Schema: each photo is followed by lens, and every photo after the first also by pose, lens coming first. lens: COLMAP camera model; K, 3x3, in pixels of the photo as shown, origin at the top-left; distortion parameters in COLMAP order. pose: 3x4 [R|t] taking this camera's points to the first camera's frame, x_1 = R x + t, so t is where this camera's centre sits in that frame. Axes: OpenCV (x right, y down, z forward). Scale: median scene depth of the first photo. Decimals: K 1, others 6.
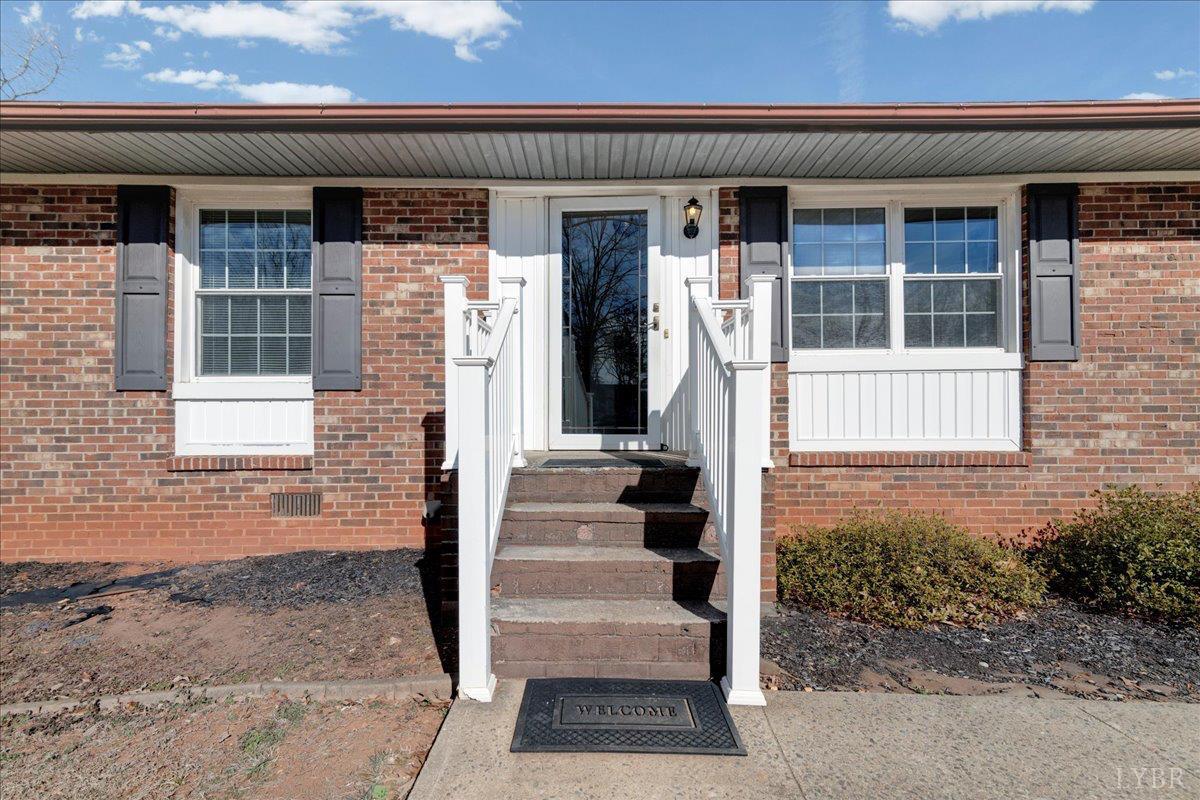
lens RADIAL K [[615.9, 0, 600.0], [0, 615.9, 400.0], [0, 0, 1]] dist [0.021491, -0.000077]
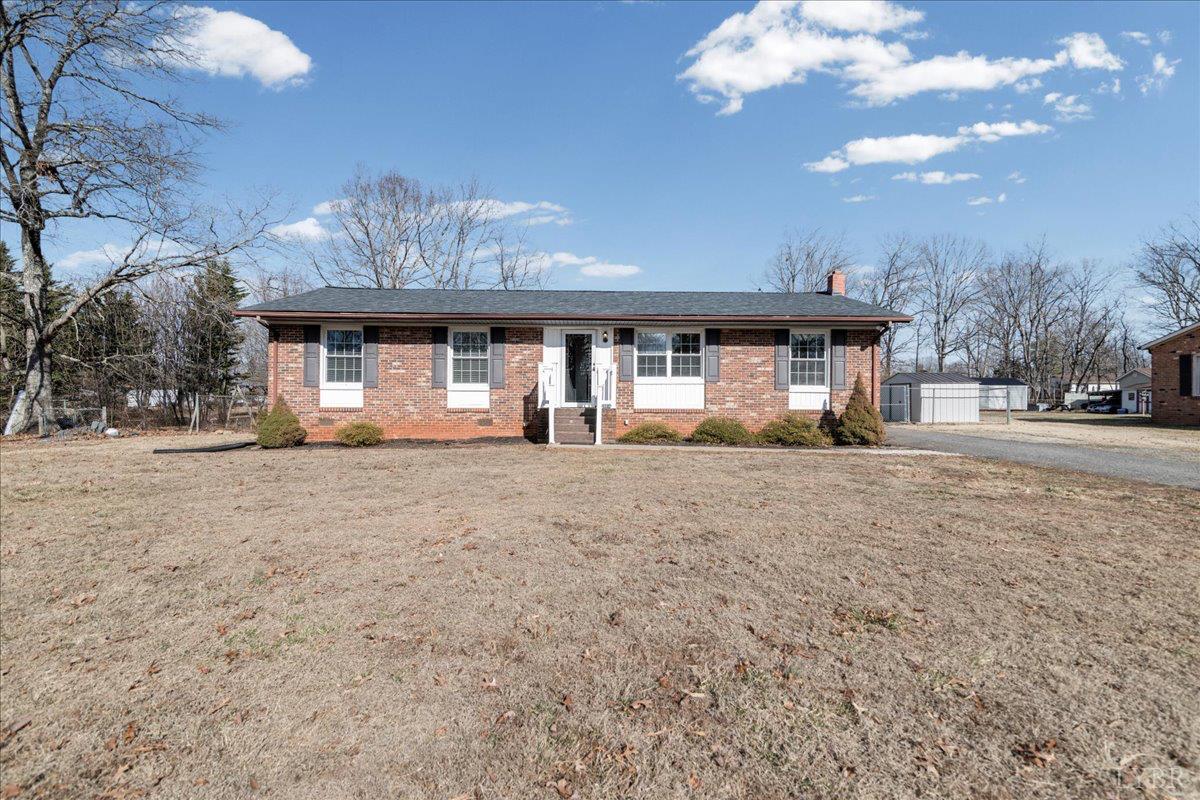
lens RADIAL K [[474.9, 0, 595.6], [0, 474.9, 385.1], [0, 0, 1]] dist [0.000031, -0.000005]
pose [[0.999806, 0.008984, 0.017537, 0.055107], [-0.008778, 0.999892, -0.011759, -0.008005], [-0.017641, 0.011603, 0.999777, -1.524691]]
